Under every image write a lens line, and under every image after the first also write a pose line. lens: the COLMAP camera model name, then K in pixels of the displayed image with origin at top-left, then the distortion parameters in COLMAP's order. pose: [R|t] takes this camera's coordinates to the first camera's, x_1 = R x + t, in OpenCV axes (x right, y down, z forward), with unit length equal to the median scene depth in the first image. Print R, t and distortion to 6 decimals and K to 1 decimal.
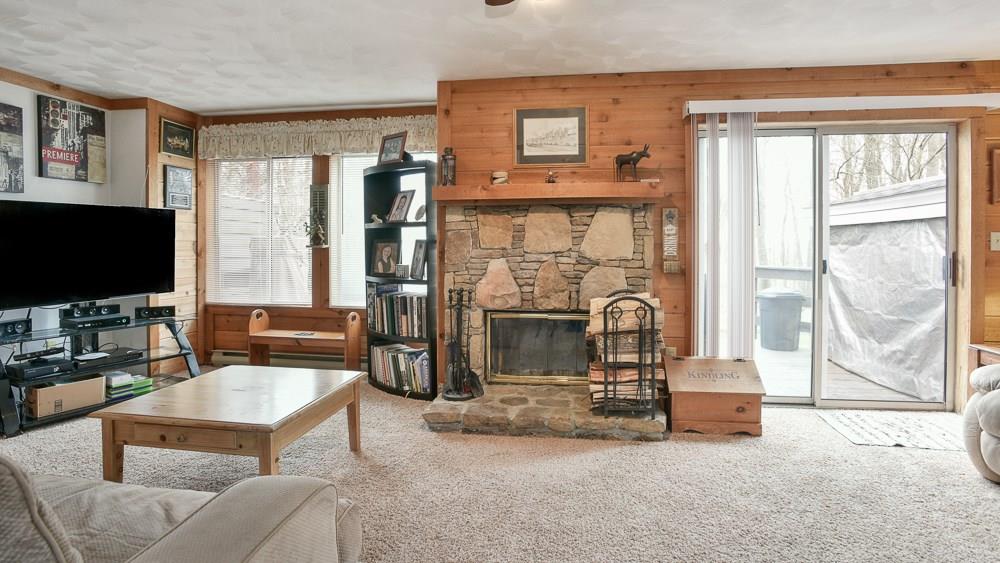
lens RADIAL K [[491.7, 0, 513.7], [0, 491.7, 250.2], [0, 0, 1]] dist [-0.052602, 0.016562]
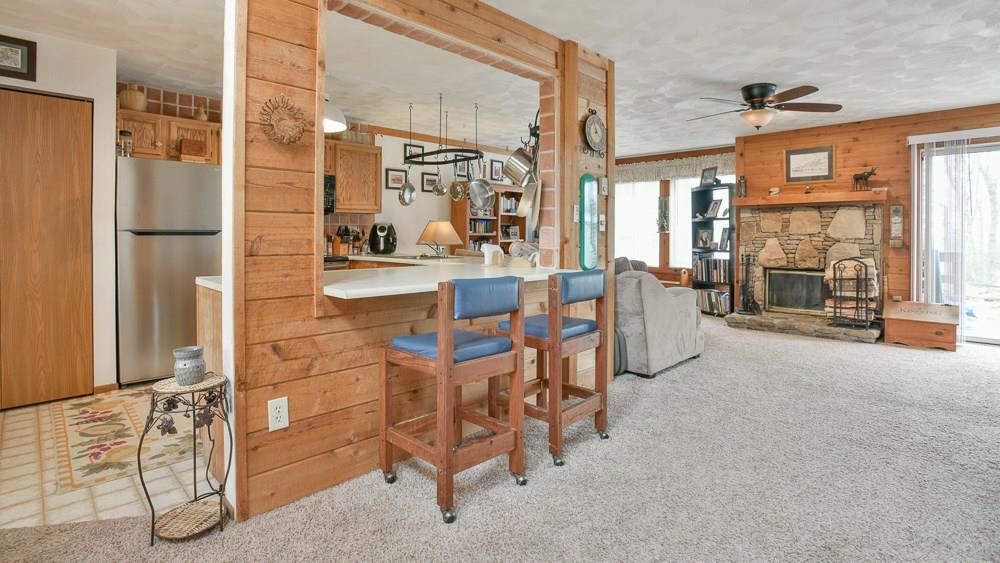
lens RADIAL K [[477.4, 0, 500.4], [0, 477.4, 235.5], [0, 0, 1]] dist [-0.039145, 0.008343]
pose [[0.798458, 0.003941, -0.602038, 0.201471], [-0.012367, 0.999875, -0.009856, 0.036399], [0.601924, 0.015315, 0.798406, -0.901782]]
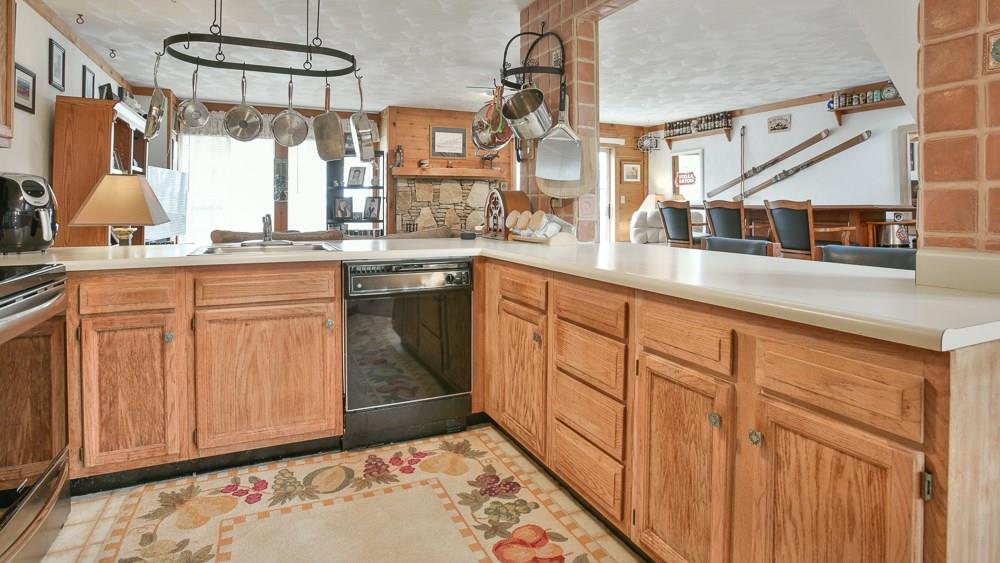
lens RADIAL K [[491.7, 0, 478.1], [0, 491.7, 208.0], [0, 0, 1]] dist [-0.052602, 0.016562]
pose [[0.864838, -0.000960, 0.502050, -0.791528], [0.005951, 0.999948, -0.008338, 0.038149], [-0.502016, 0.010199, 0.864798, -0.714208]]
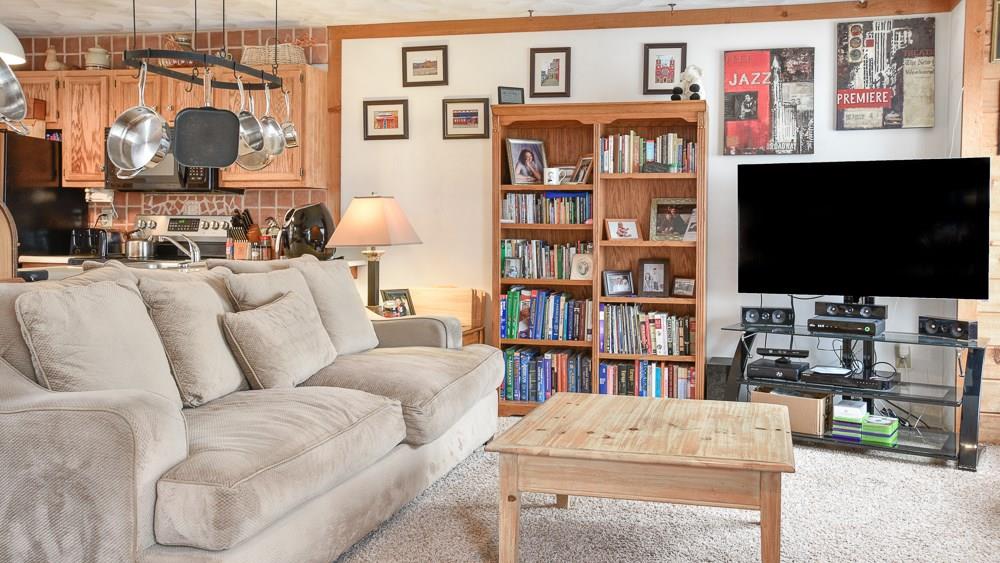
lens RADIAL K [[885.7, 0, 569.3], [0, 885.7, 240.6], [0, 0, 1]] dist [0.018837, 0.020935]
pose [[-0.096713, 0.010790, -0.995254, 0.484499], [-0.026046, 0.999571, 0.013367, 0.016897], [0.994971, 0.027215, -0.096390, 0.713612]]
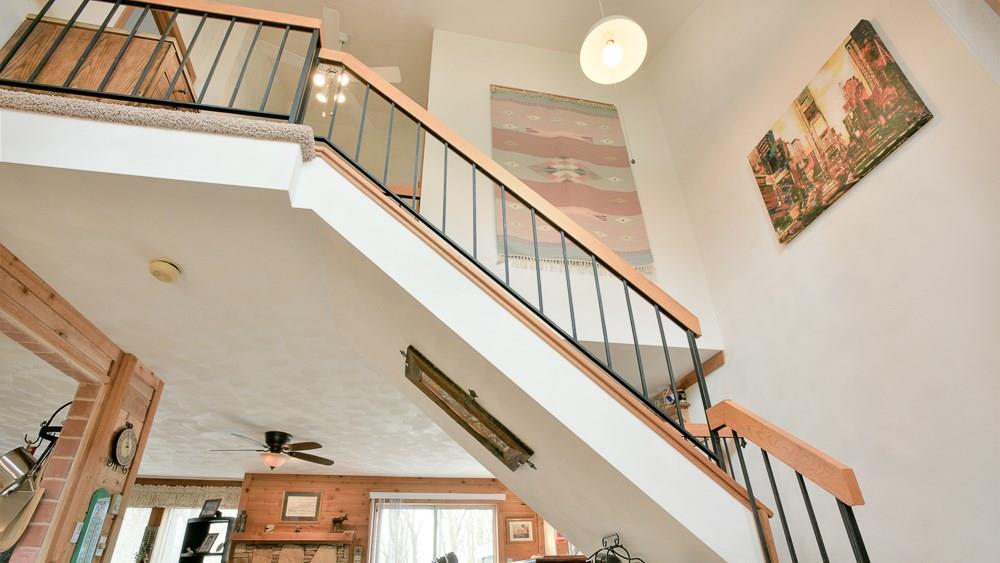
lens RADIAL K [[491.7, 0, 494.6], [0, 491.7, 328.5], [0, 0, 1]] dist [-0.052602, 0.016562]
pose [[0.949727, 0.128591, 0.285453, 0.164863], [0.025039, 0.877639, -0.478668, 0.091305], [-0.312077, 0.461751, 0.830297, -1.186604]]
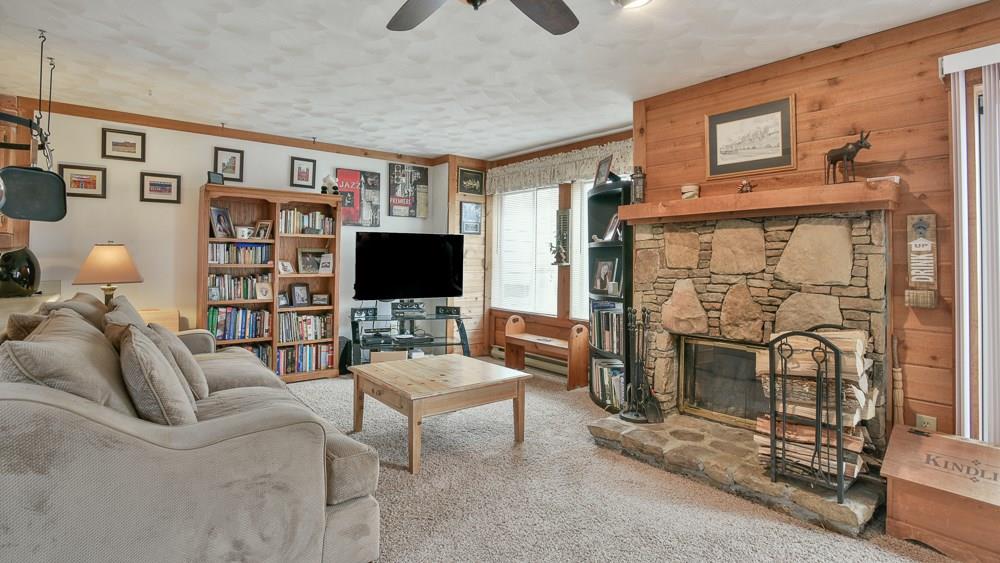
lens RADIAL K [[491.7, 0, 485.2], [0, 491.7, 244.4], [0, 0, 1]] dist [-0.052602, 0.016562]
pose [[0.718951, -0.014330, -0.694913, 0.334708], [-0.021143, 0.998874, -0.042473, -0.001075], [0.694739, 0.045229, 0.717838, 0.075572]]
